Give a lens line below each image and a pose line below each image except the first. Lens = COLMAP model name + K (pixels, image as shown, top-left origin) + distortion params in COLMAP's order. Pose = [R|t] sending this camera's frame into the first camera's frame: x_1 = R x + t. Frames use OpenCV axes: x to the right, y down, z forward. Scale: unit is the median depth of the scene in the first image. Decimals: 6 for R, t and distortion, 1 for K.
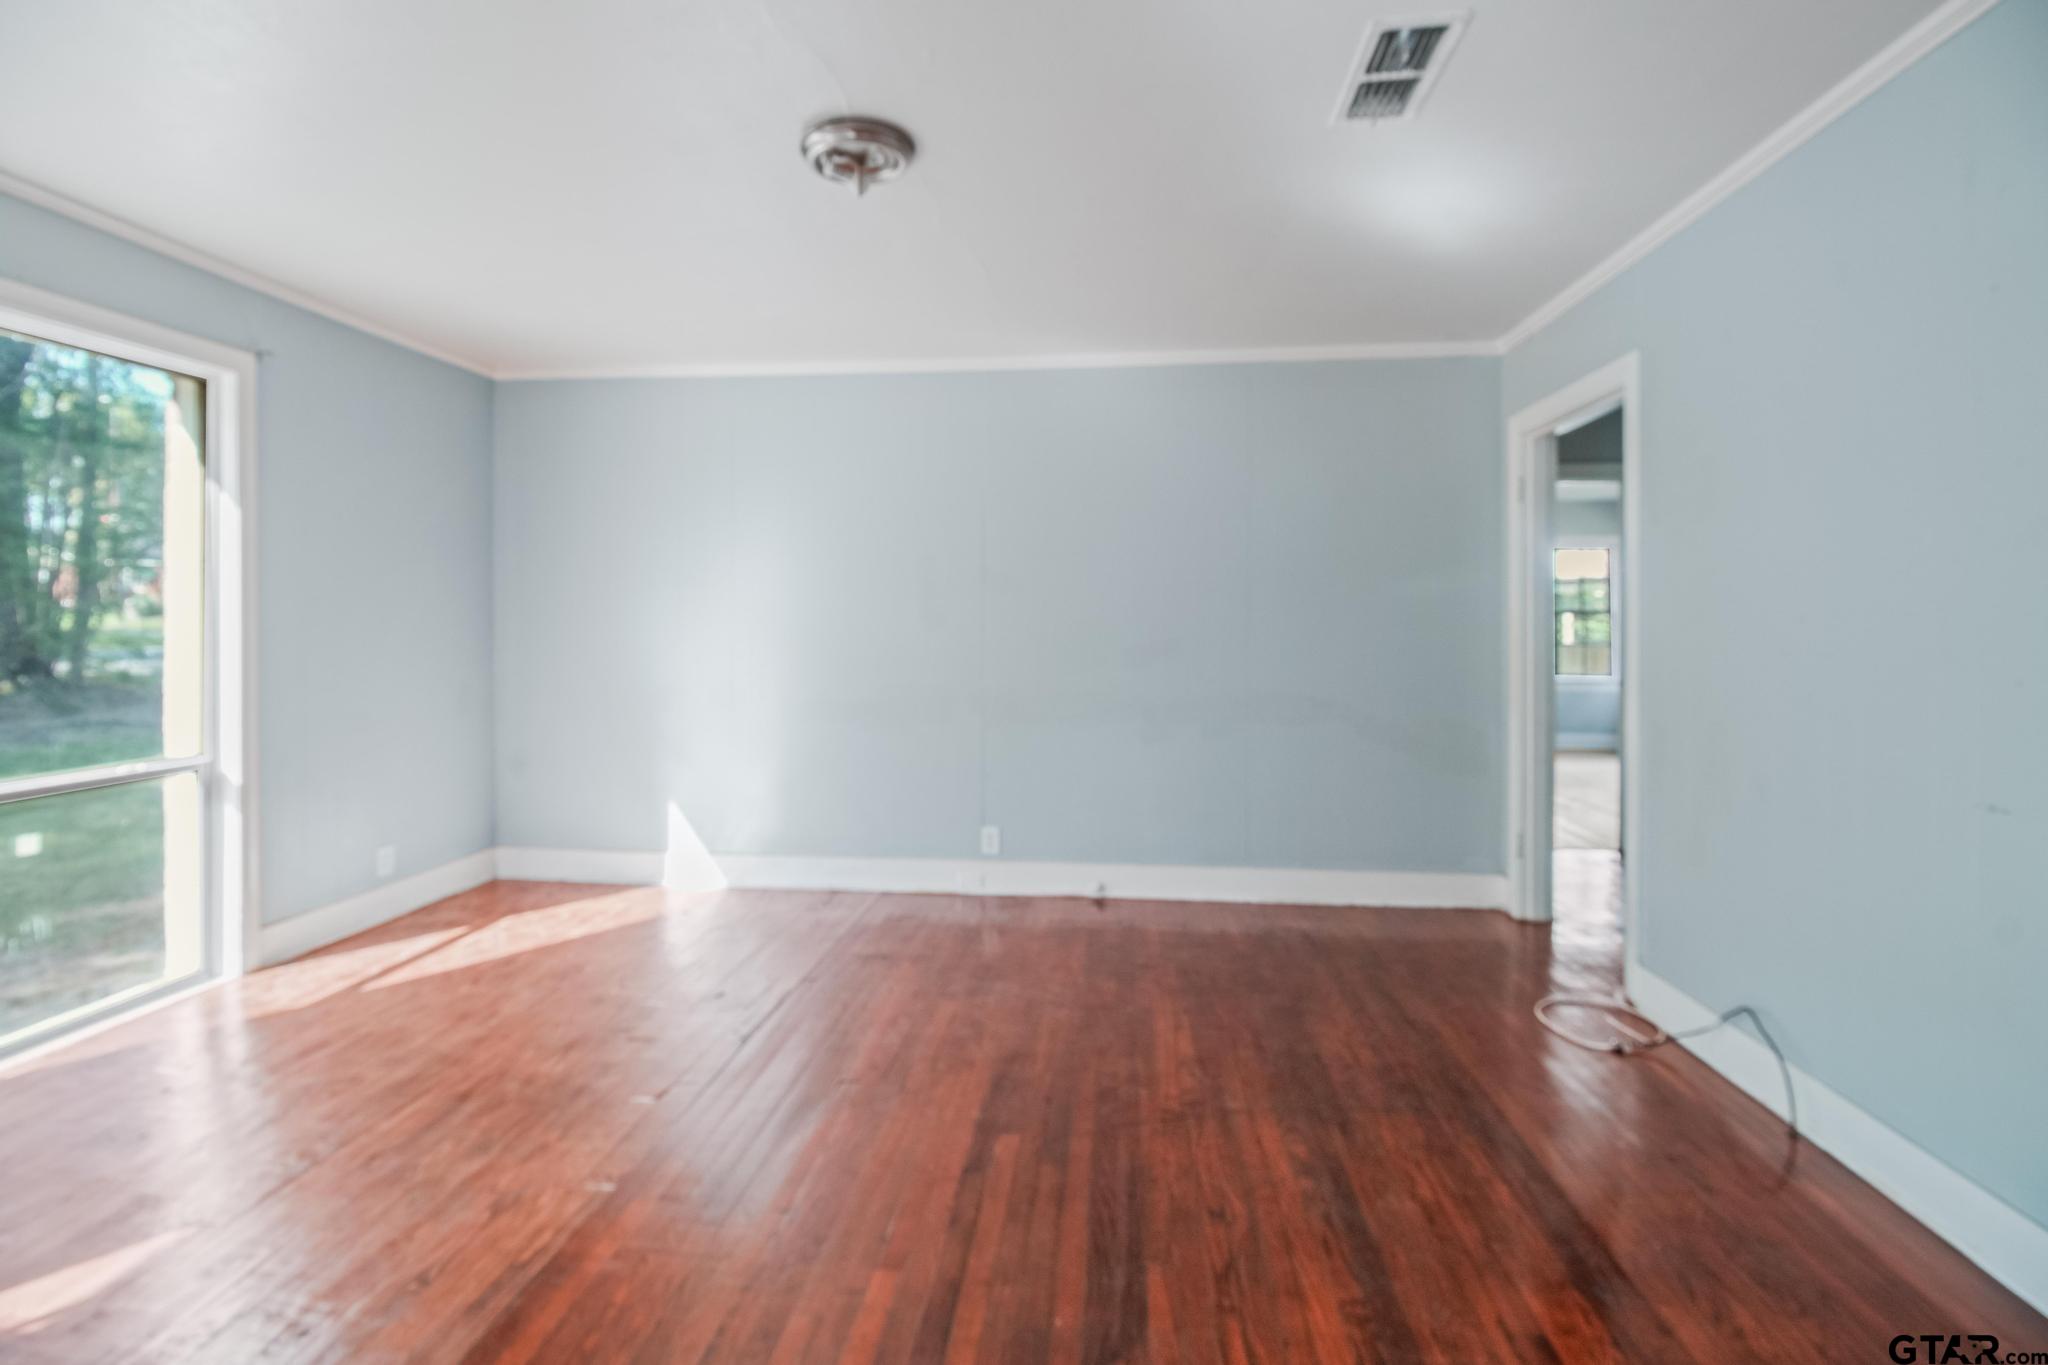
lens RADIAL K [[911.3, 0, 1027.7], [0, 911.3, 637.3], [0, 0, 1]] dist [0.001886, -0.013032]
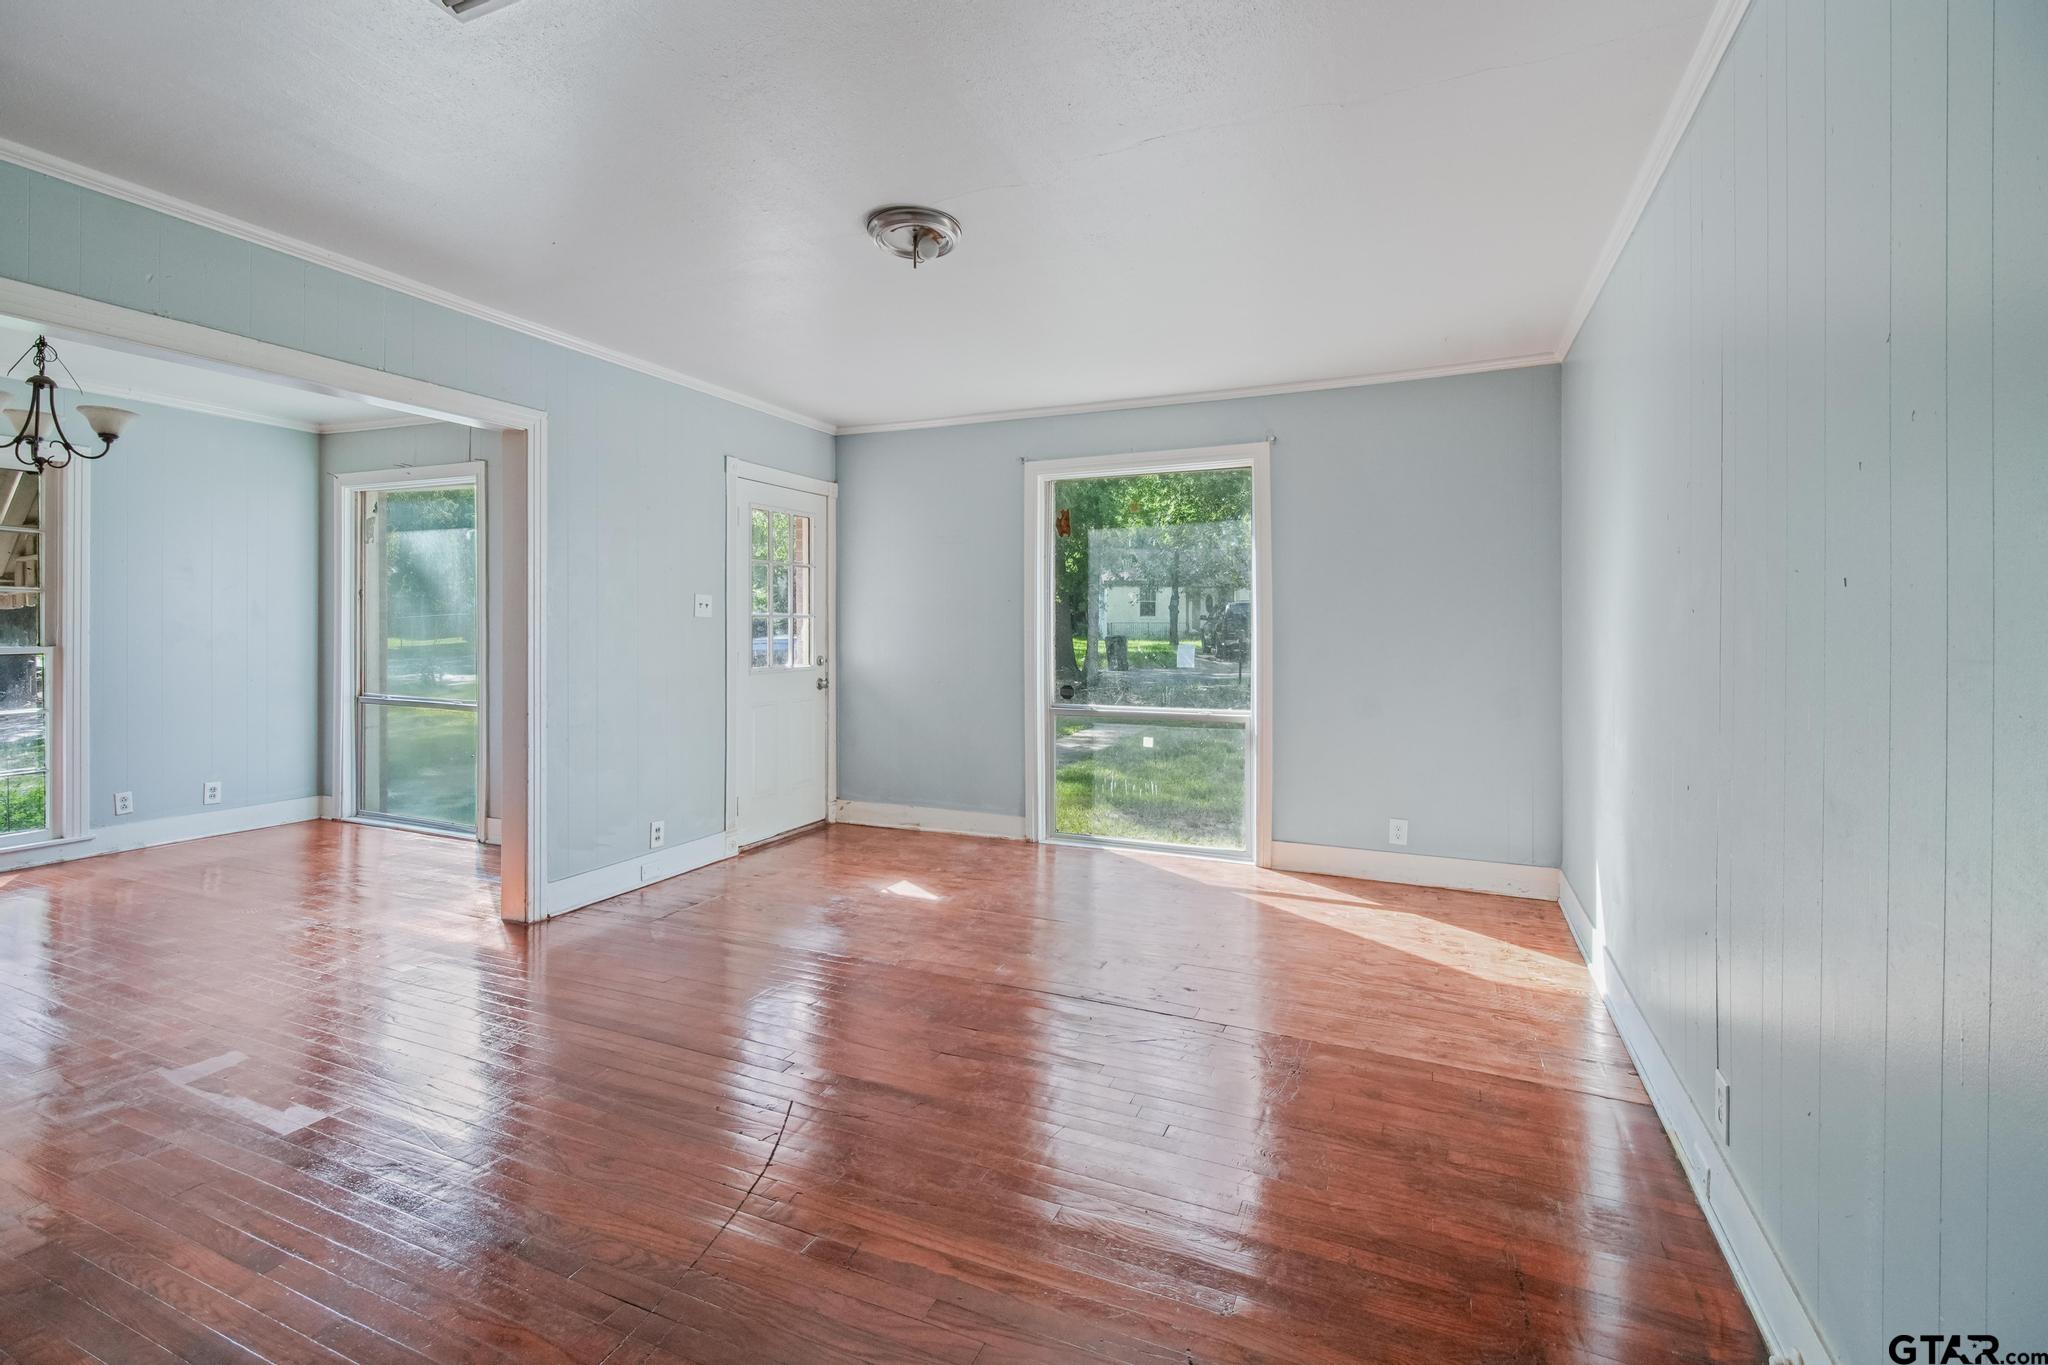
lens RADIAL K [[918.5, 0, 1037.6], [0, 918.5, 638.3], [0, 0, 1]] dist [0.002642, -0.003470]
pose [[-0.300590, 0.009049, -0.953711, 0.656061], [-0.011703, 0.999845, 0.013175, -0.011425], [0.953682, 0.015122, -0.300437, 1.080397]]
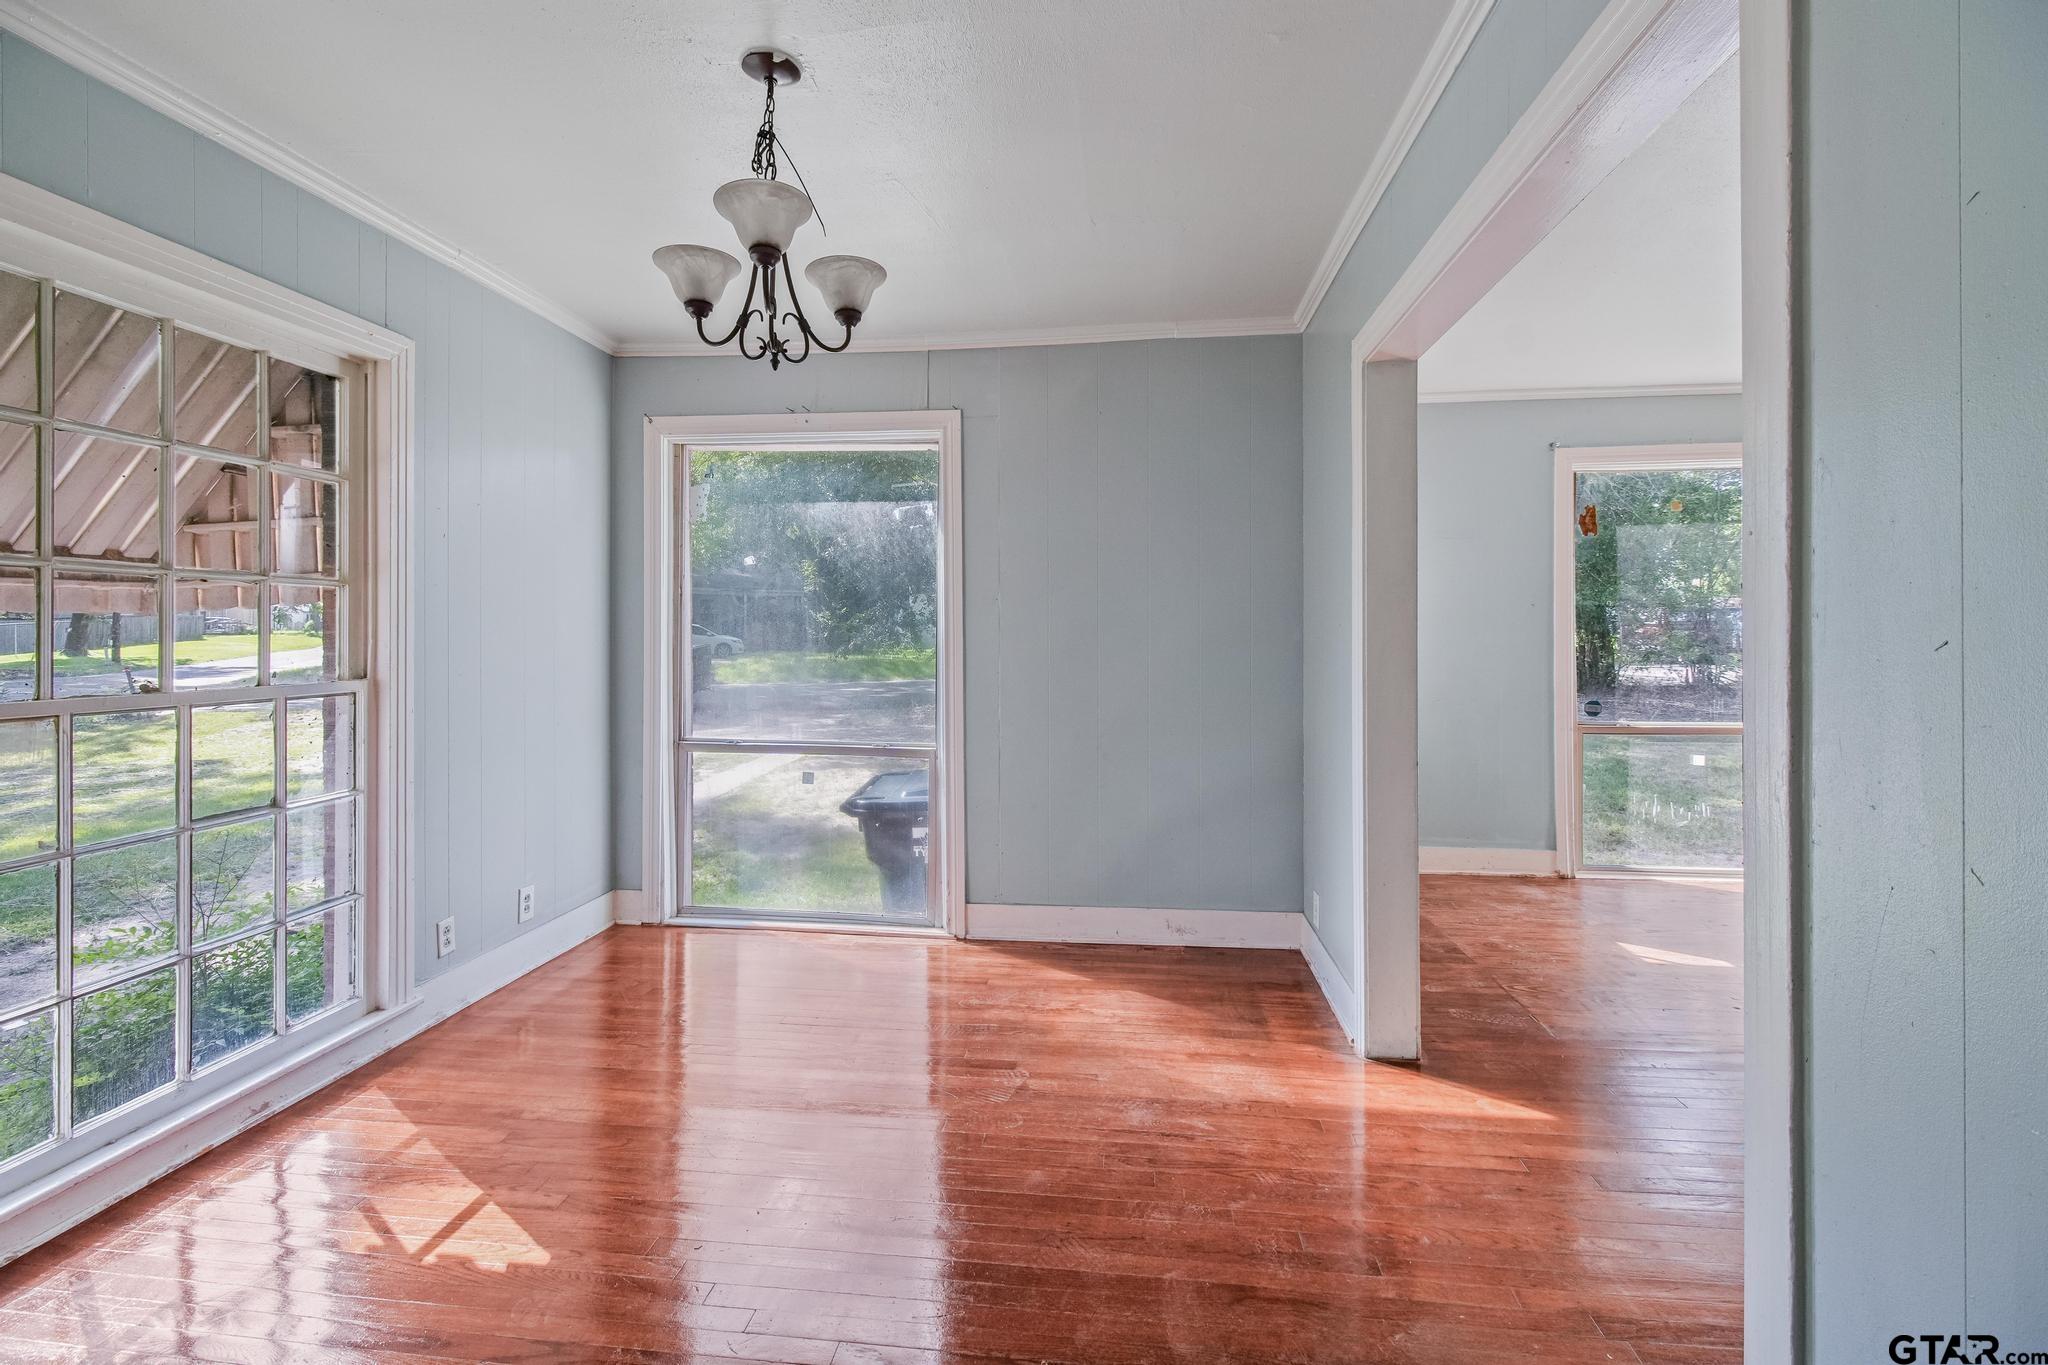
lens RADIAL K [[911.3, 0, 1027.7], [0, 911.3, 637.3], [0, 0, 1]] dist [0.001886, -0.013032]
pose [[-0.018465, 0.005579, -0.999814, 0.559349], [-0.007850, 0.999953, 0.005724, -0.009455], [0.999799, 0.007954, -0.018420, -0.228617]]
